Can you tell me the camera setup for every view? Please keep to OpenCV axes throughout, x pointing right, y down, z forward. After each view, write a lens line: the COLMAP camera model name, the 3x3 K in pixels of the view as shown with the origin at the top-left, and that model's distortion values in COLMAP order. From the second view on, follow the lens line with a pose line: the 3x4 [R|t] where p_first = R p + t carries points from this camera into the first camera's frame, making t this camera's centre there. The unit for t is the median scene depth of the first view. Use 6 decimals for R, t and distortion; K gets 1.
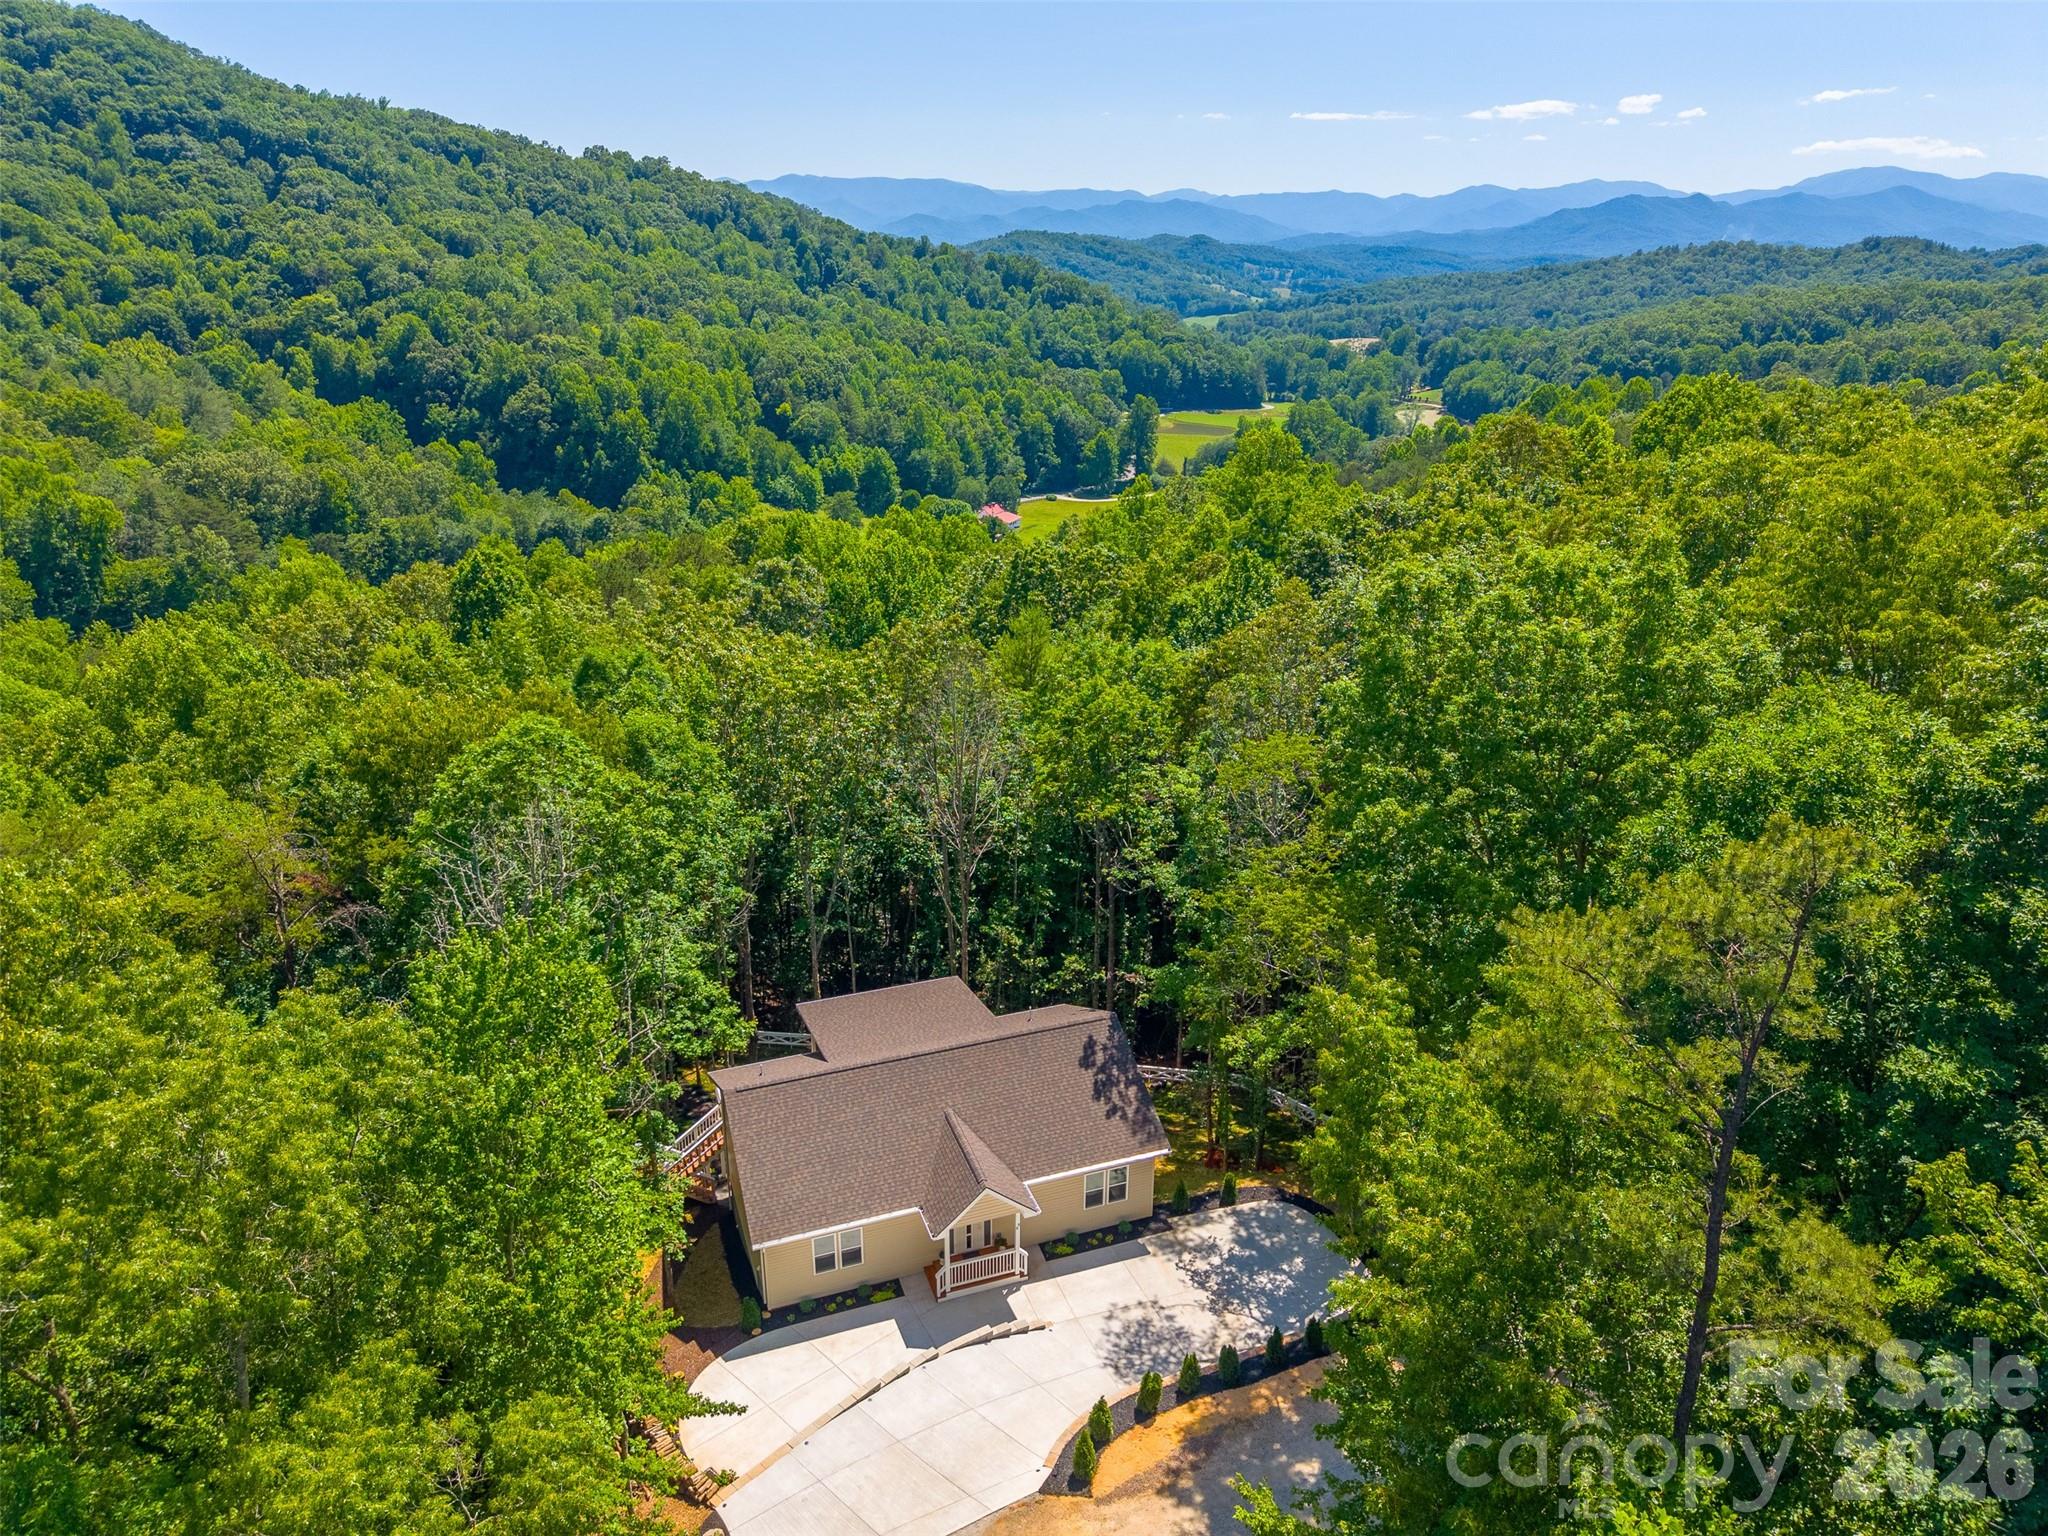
lens RADIAL K [[1384.6, 0, 1018.8], [0, 1384.6, 773.7], [0, 0, 1]] dist [0.007367, -0.013932]
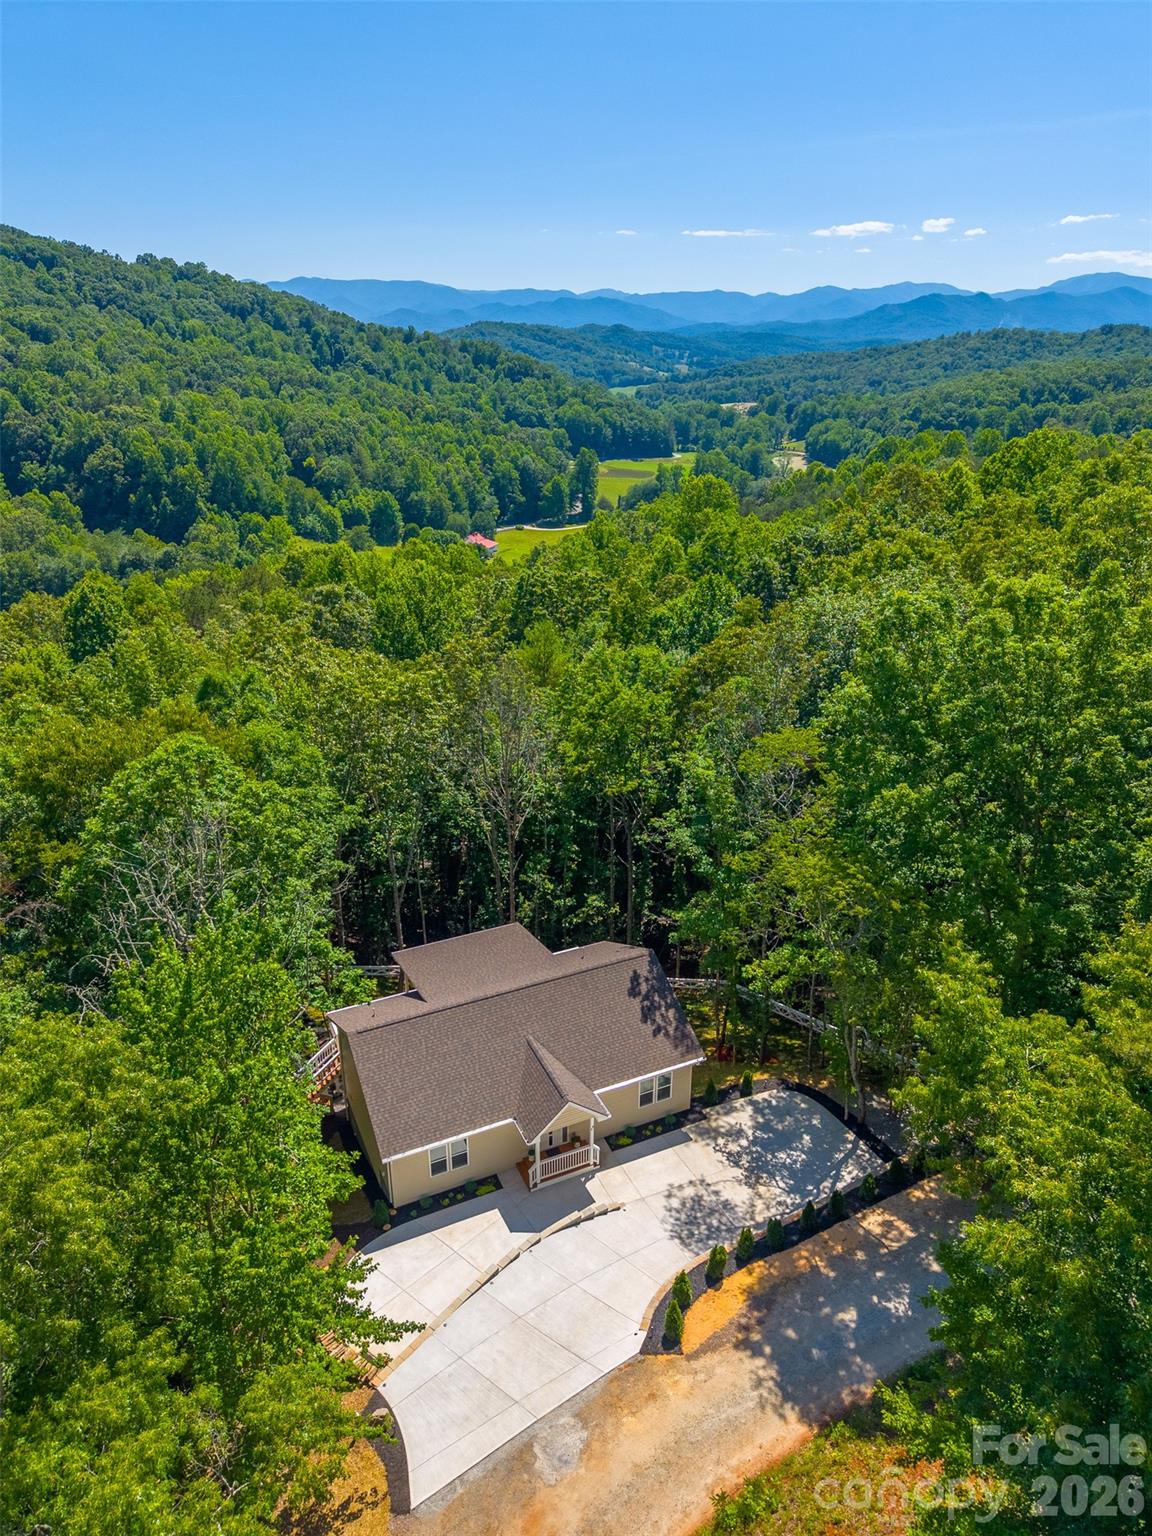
lens RADIAL K [[1038.5, 0, 576.7], [0, 1038.5, 775.6], [0, 0, 1]] dist [0.007367, -0.013932]
pose [[0.996265, -0.036106, 0.078443, -0.071559], [0.033044, 0.998654, 0.039978, -0.027472], [-0.079781, -0.037237, 0.996117, 0.072451]]
